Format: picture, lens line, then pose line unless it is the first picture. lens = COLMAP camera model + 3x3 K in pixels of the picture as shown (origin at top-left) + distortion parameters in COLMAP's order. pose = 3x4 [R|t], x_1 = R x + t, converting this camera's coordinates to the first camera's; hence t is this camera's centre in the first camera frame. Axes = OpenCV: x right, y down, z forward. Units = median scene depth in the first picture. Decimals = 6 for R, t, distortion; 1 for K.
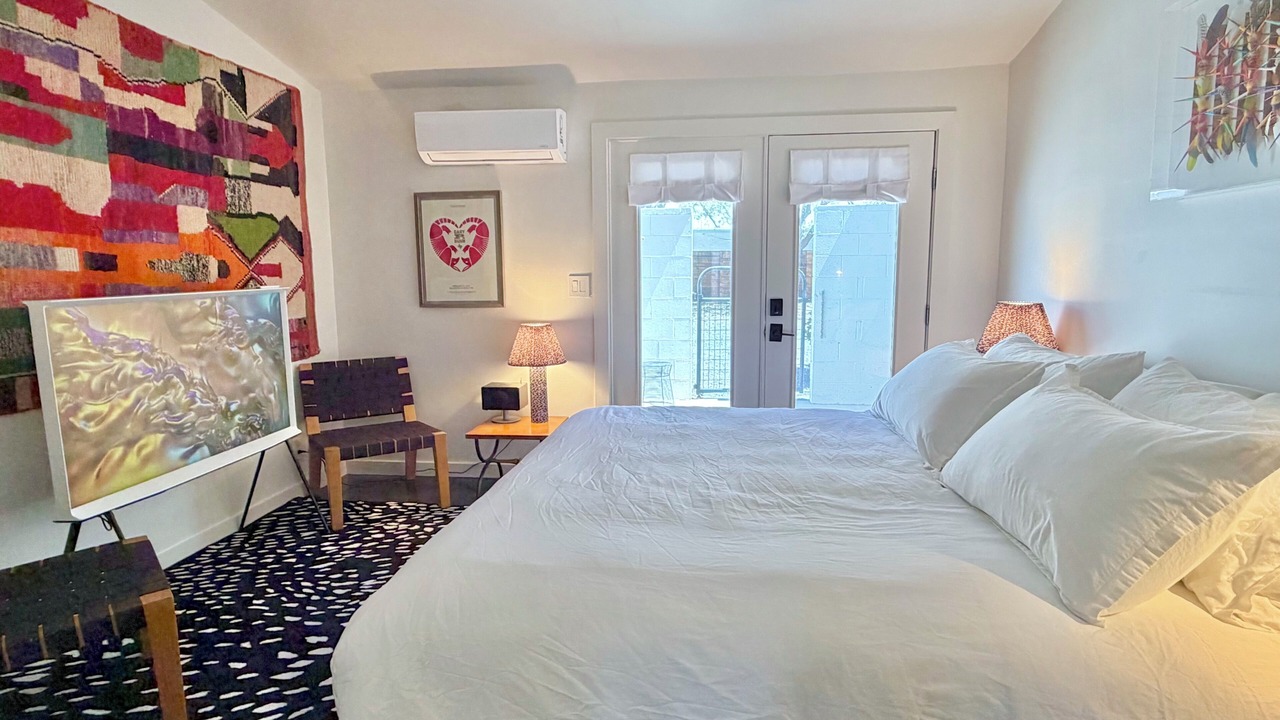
lens RADIAL K [[688.2, 0, 639.1], [0, 688.2, 361.4], [0, 0, 1]] dist [-0.001714, 0.001058]
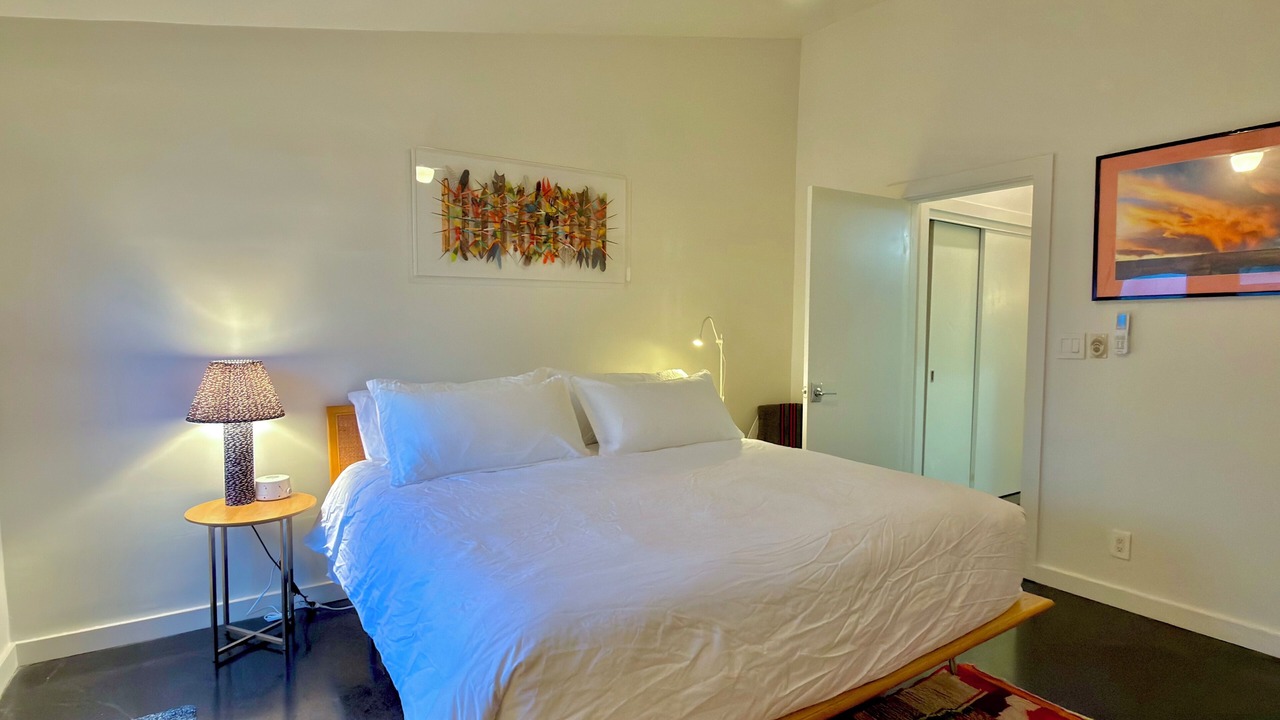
lens RADIAL K [[662.8, 0, 635.6], [0, 662.8, 364.3], [0, 0, 1]] dist [-0.005579, -0.002696]
pose [[-0.658654, -0.037914, 0.751490, -0.429253], [0.105657, 0.984175, 0.142257, -0.148360], [-0.744991, 0.173098, -0.644225, 1.162004]]
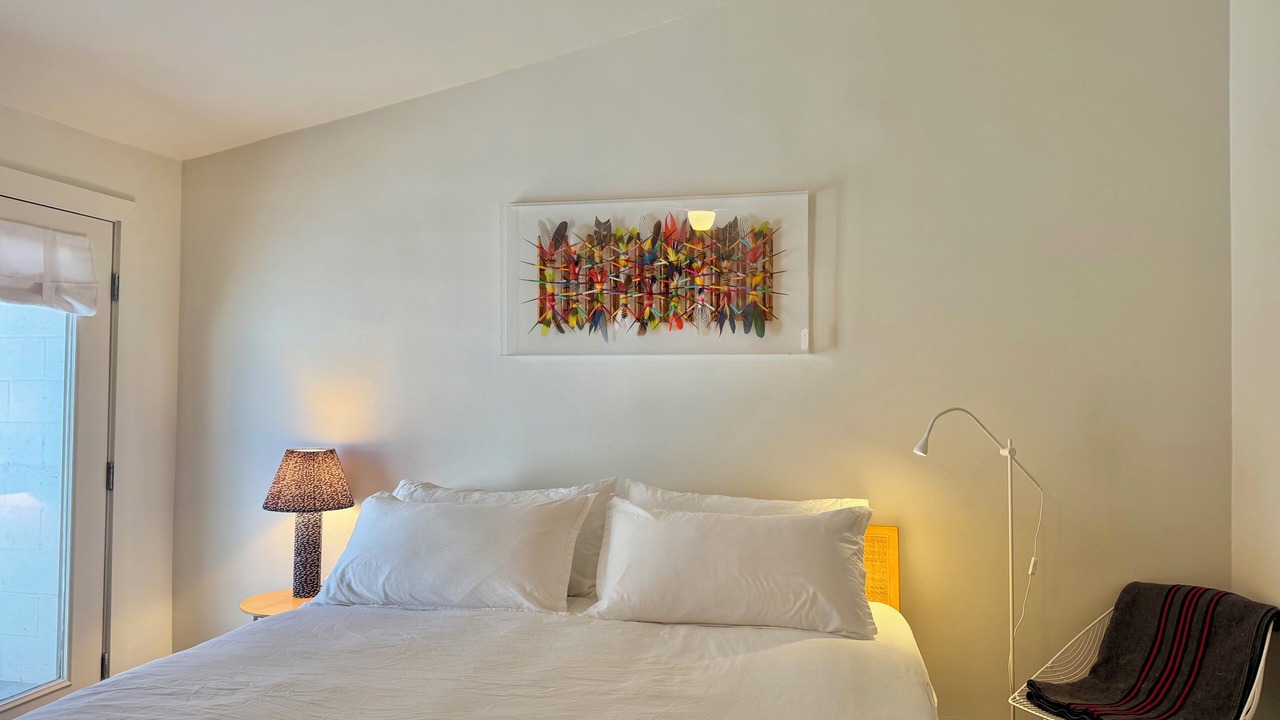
lens RADIAL K [[904.0, 0, 645.7], [0, 904.0, 346.5], [0, 0, 1]] dist [0.040523, -0.015037]
pose [[0.074283, 0.051439, 0.995910, -0.582209], [0.126977, 0.990052, -0.060607, -0.090434], [-0.989120, 0.130960, 0.067013, 0.477828]]
